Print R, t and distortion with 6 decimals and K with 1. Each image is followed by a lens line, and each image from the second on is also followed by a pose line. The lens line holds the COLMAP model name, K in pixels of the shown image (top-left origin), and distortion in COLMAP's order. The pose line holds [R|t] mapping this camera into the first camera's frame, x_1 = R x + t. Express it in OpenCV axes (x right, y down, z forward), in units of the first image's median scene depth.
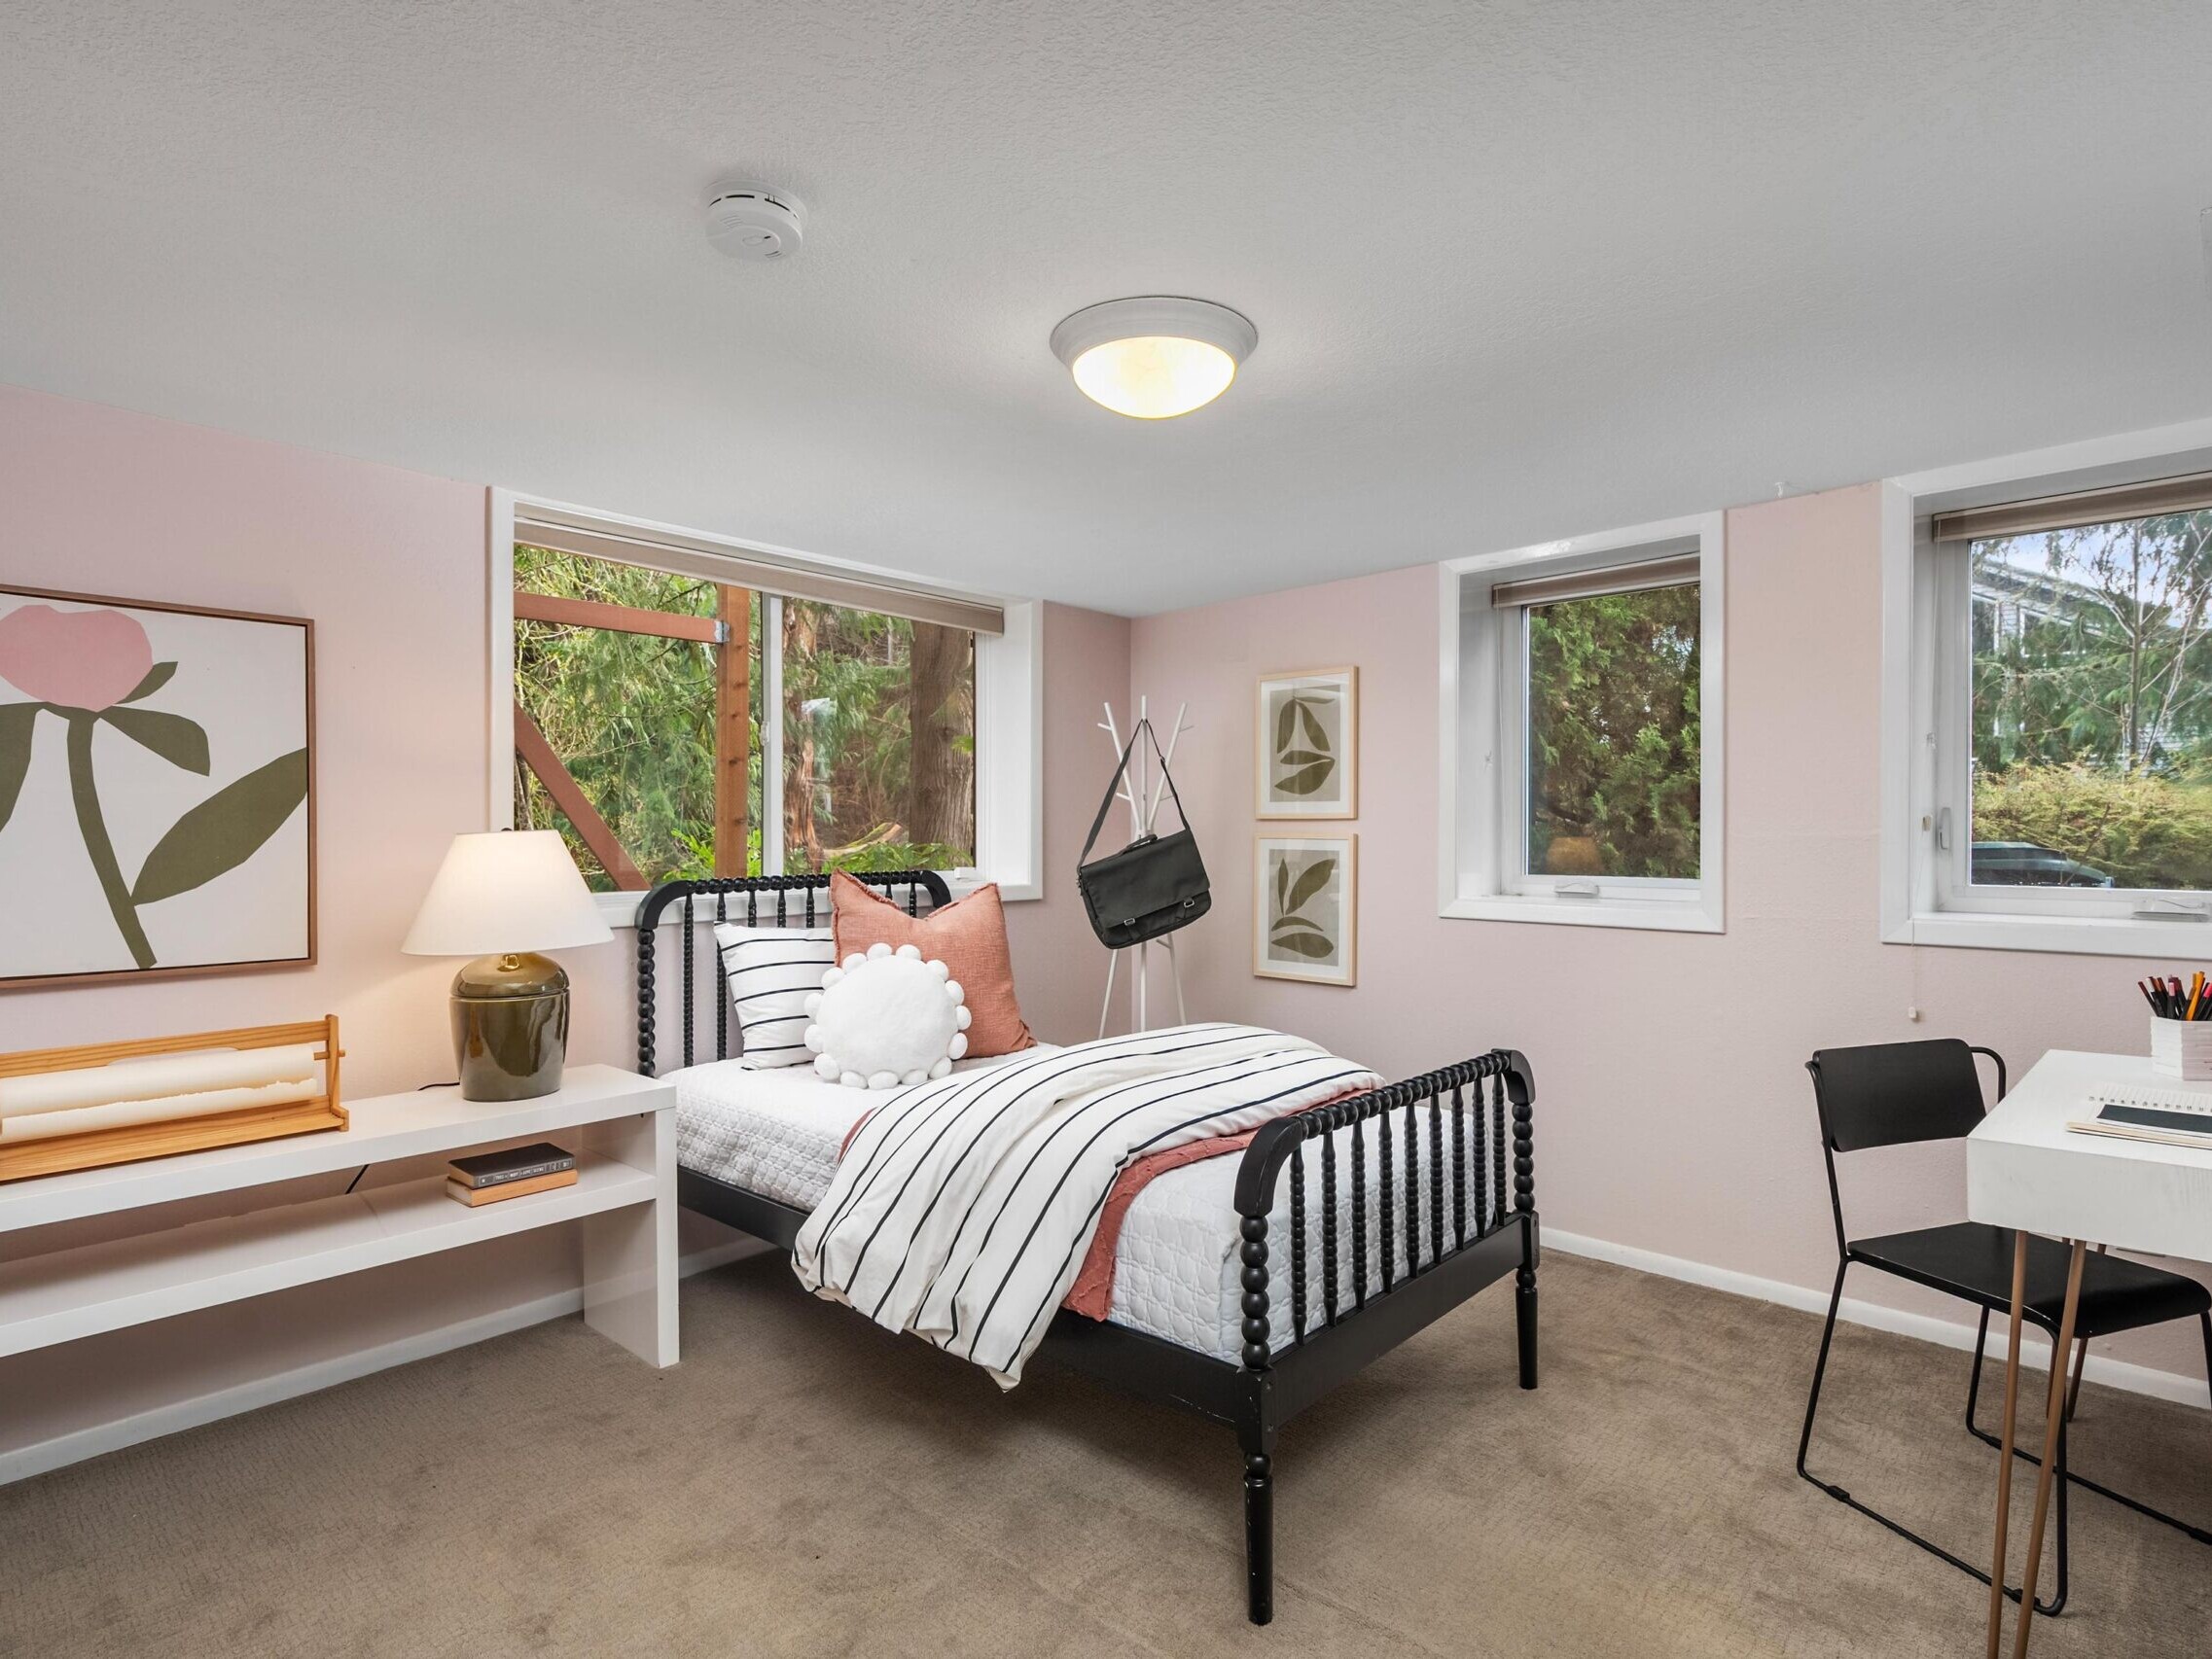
lens RADIAL K [[1167.7, 0, 1203.1], [0, 1167.7, 828.3], [0, 0, 1]] dist [0.000736, -0.000382]
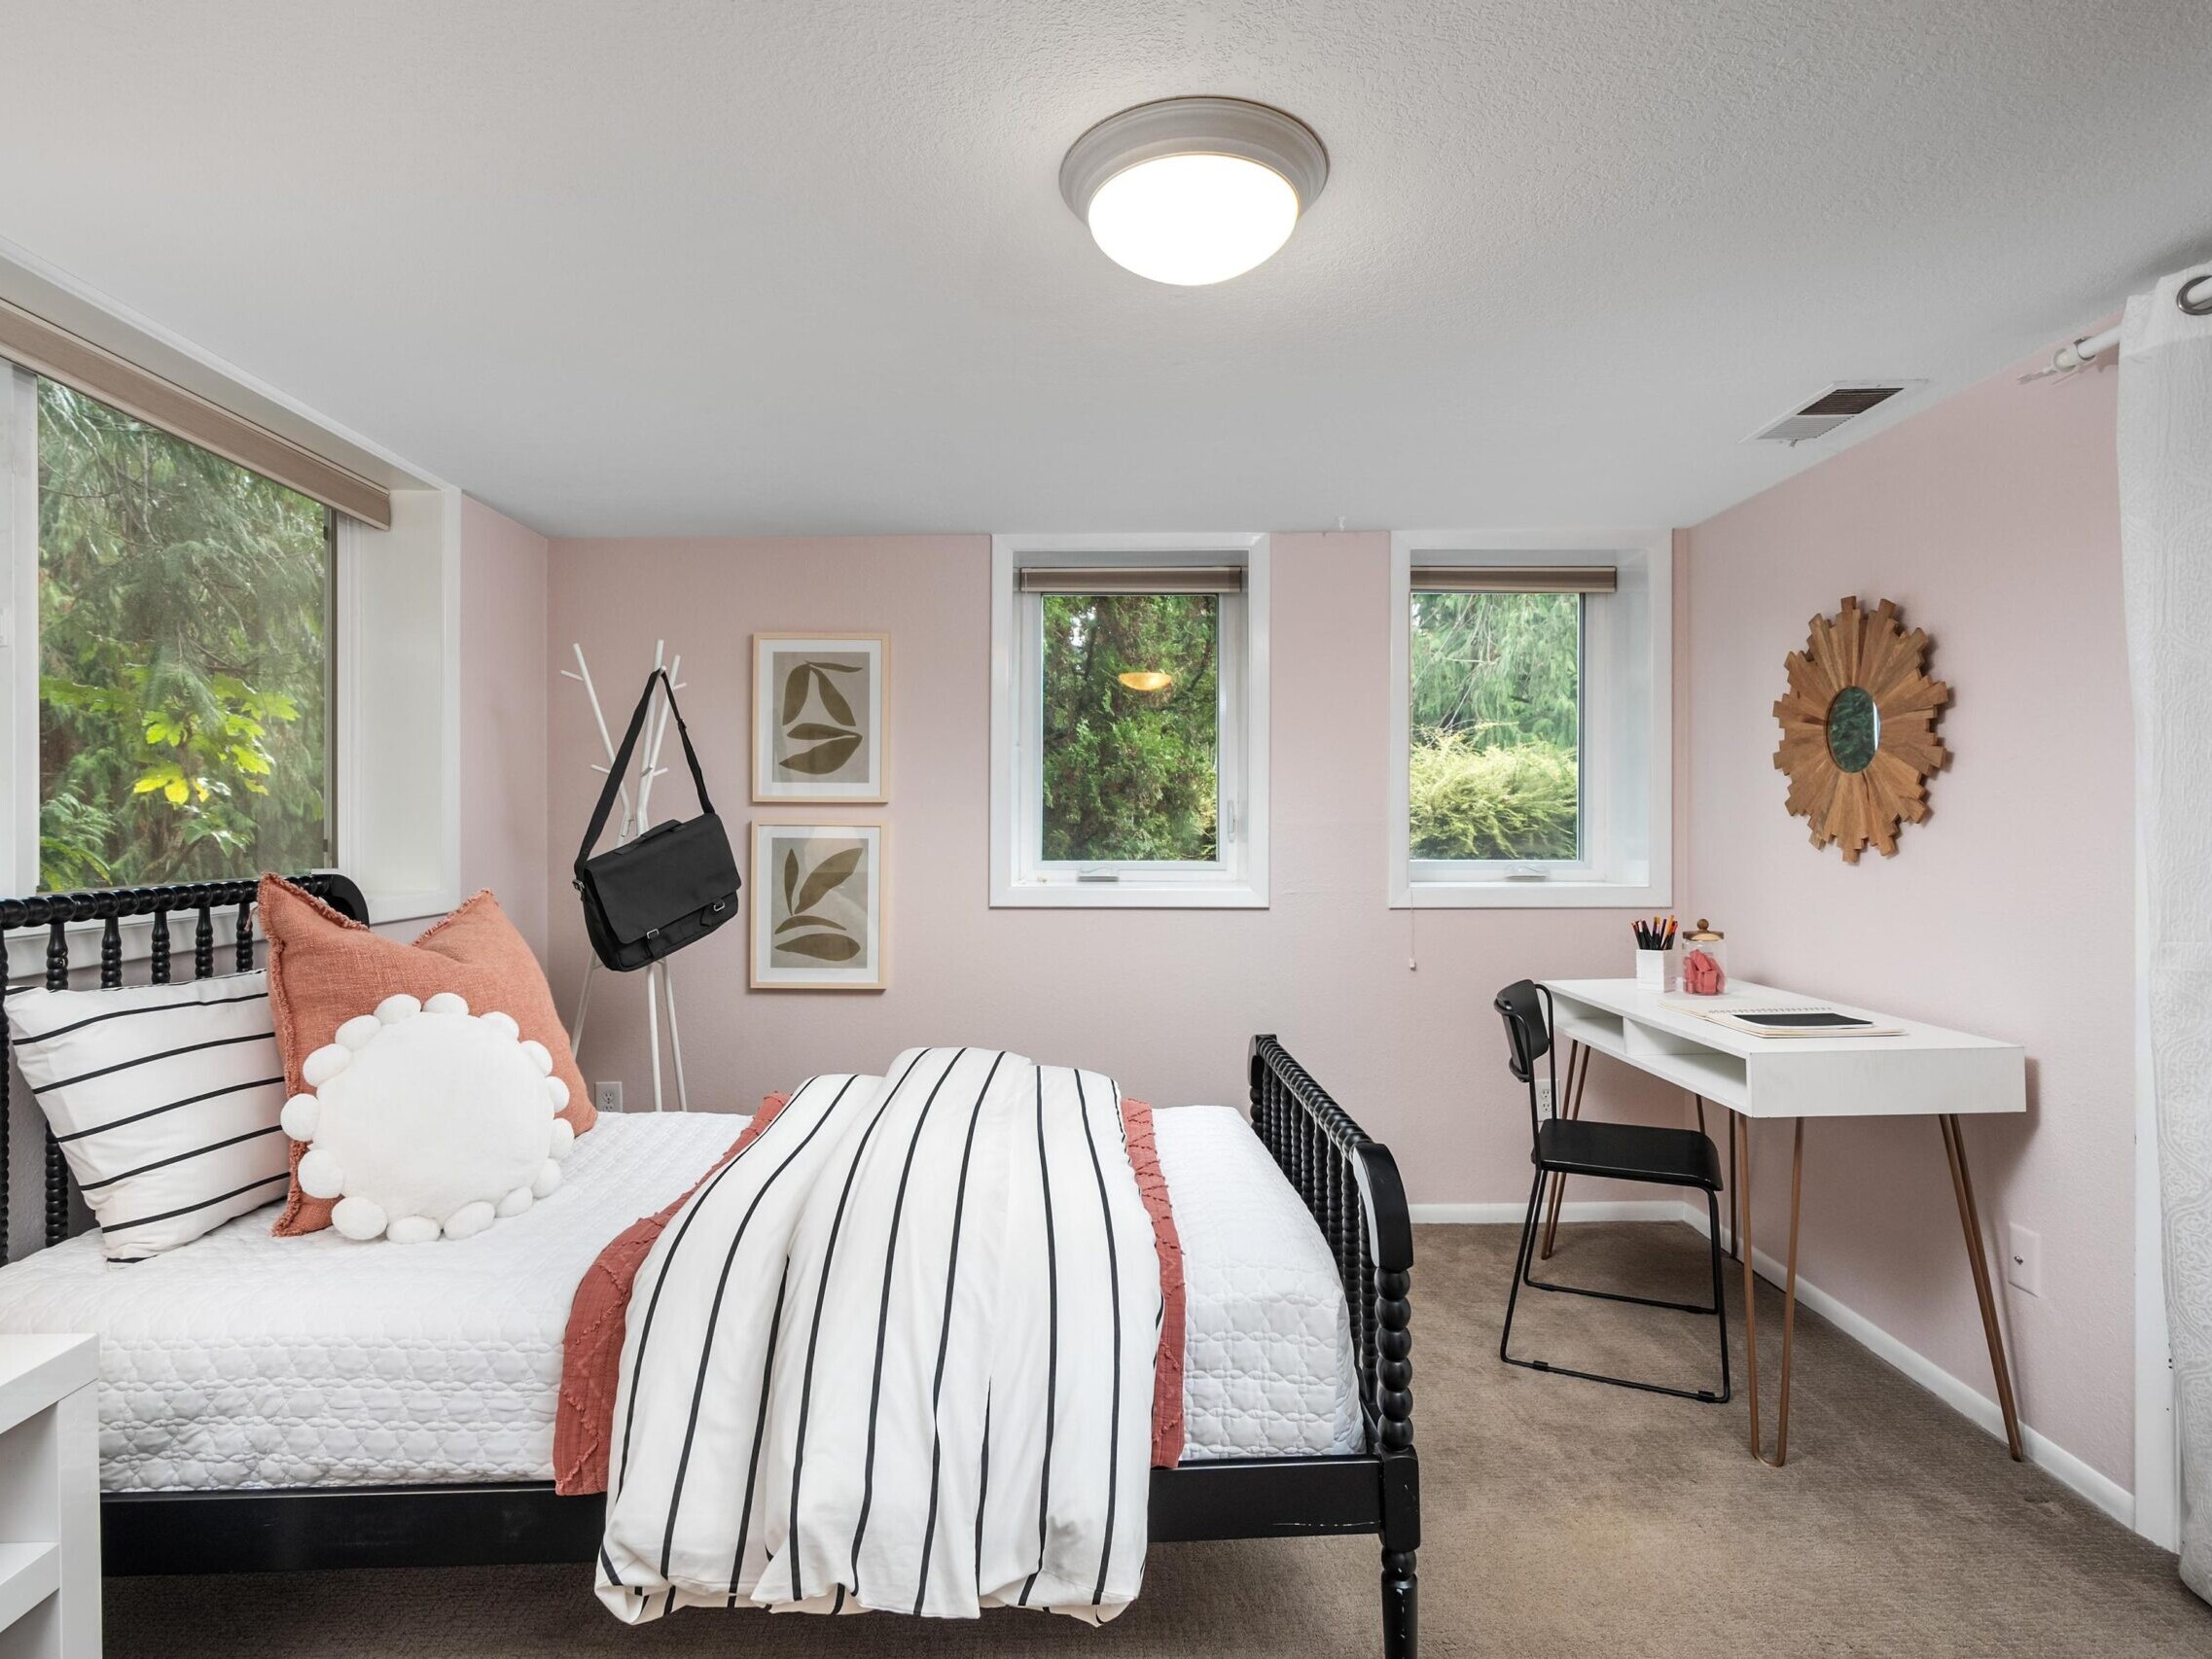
lens RADIAL K [[1073.7, 0, 1106.0], [0, 1073.7, 829.5], [0, 0, 1]] dist [-0.000786, 0.000999]
pose [[0.744556, -0.002410, 0.667556, -0.346604], [-0.002870, 0.999973, 0.006810, 0.007319], [-0.667554, -0.006986, 0.744529, 0.315580]]
